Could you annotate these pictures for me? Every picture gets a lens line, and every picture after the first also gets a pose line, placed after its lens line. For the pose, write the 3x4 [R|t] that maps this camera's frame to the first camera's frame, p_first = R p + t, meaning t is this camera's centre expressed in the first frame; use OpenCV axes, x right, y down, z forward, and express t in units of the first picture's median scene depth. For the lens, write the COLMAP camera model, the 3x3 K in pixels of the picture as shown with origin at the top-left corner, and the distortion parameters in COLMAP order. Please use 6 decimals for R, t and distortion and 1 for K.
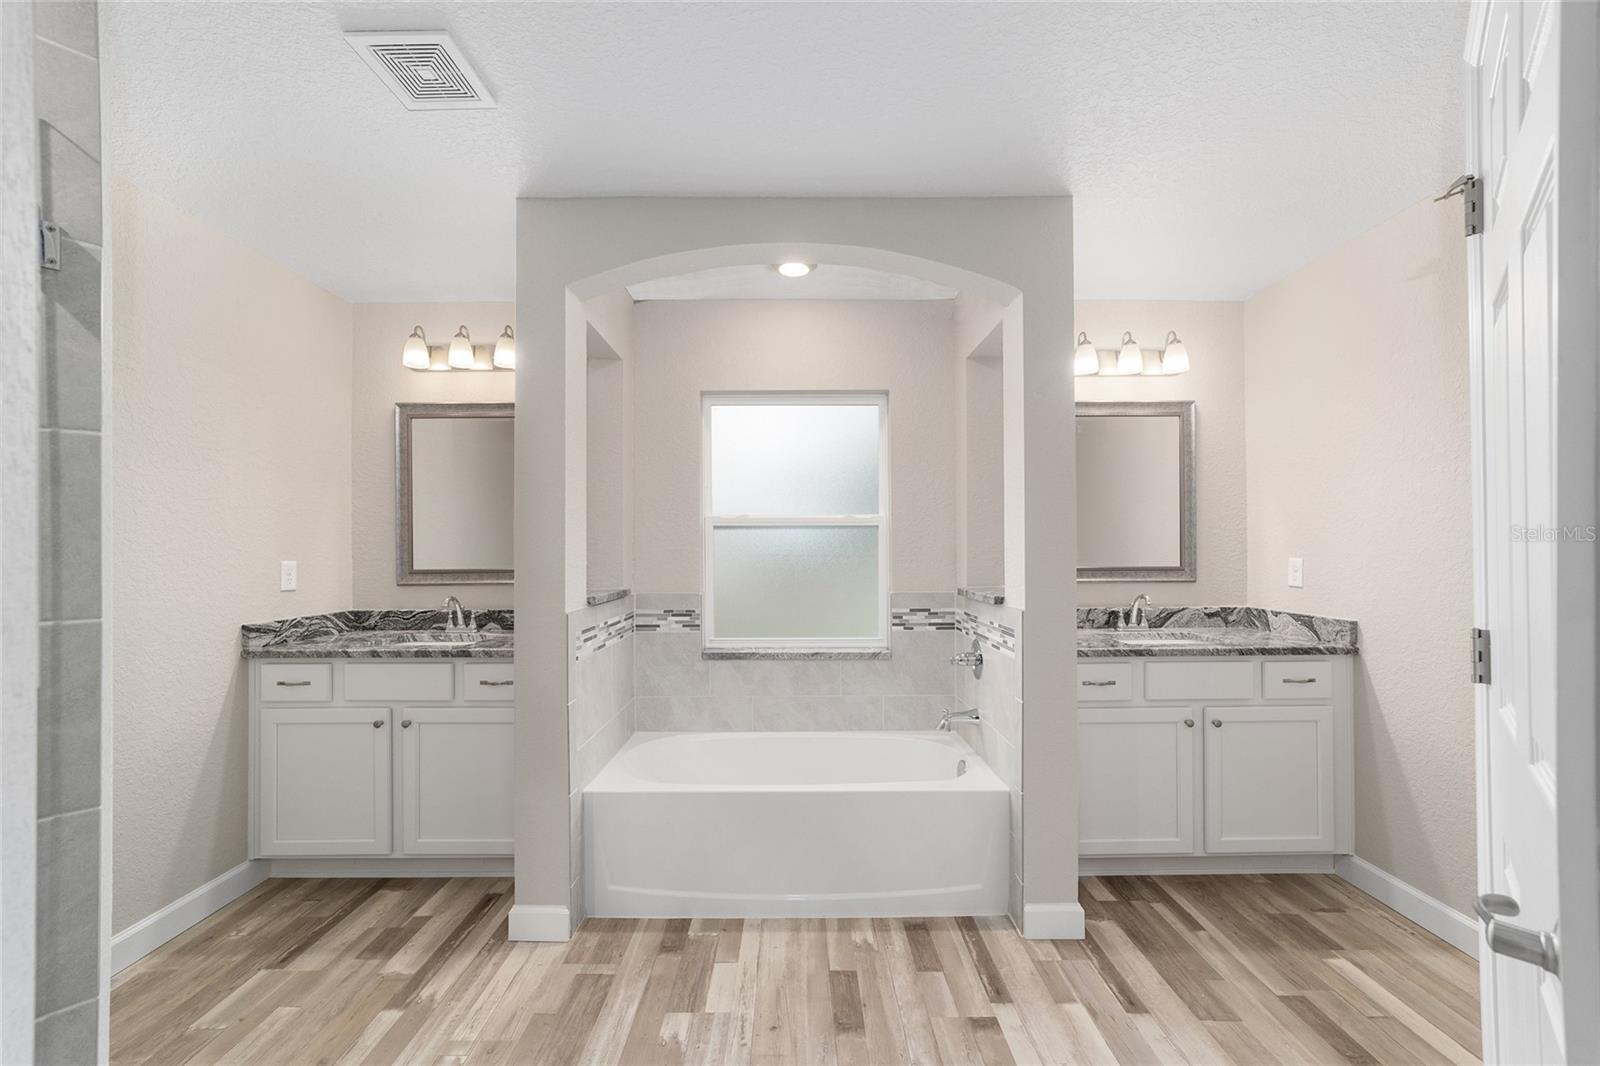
lens RADIAL K [[613.5, 0, 800.8], [0, 613.5, 541.4], [0, 0, 1]] dist [-0.013728, 0.007620]
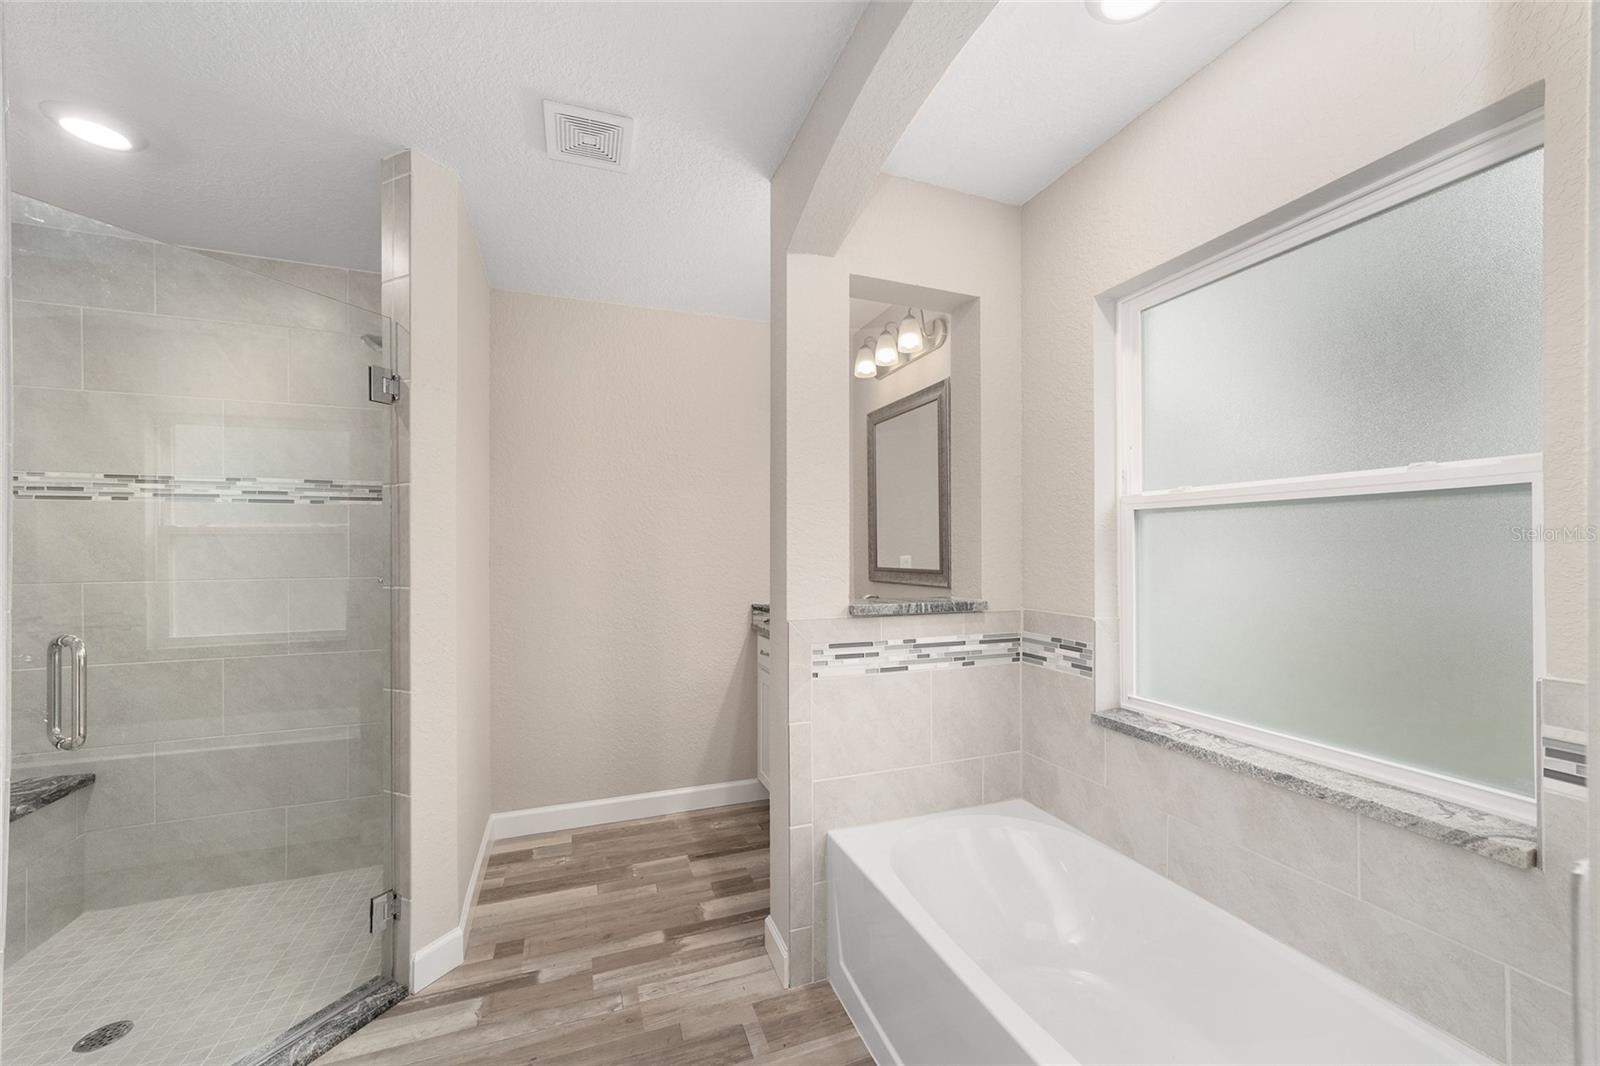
lens RADIAL K [[617.5, 0, 800.4], [0, 617.5, 548.4], [0, 0, 1]] dist [-0.001771, 0.000031]
pose [[0.344270, 0.001522, -0.938870, 0.349812], [0.012961, 0.999896, 0.006373, 0.005234], [0.938781, -0.014362, 0.344214, 0.534202]]
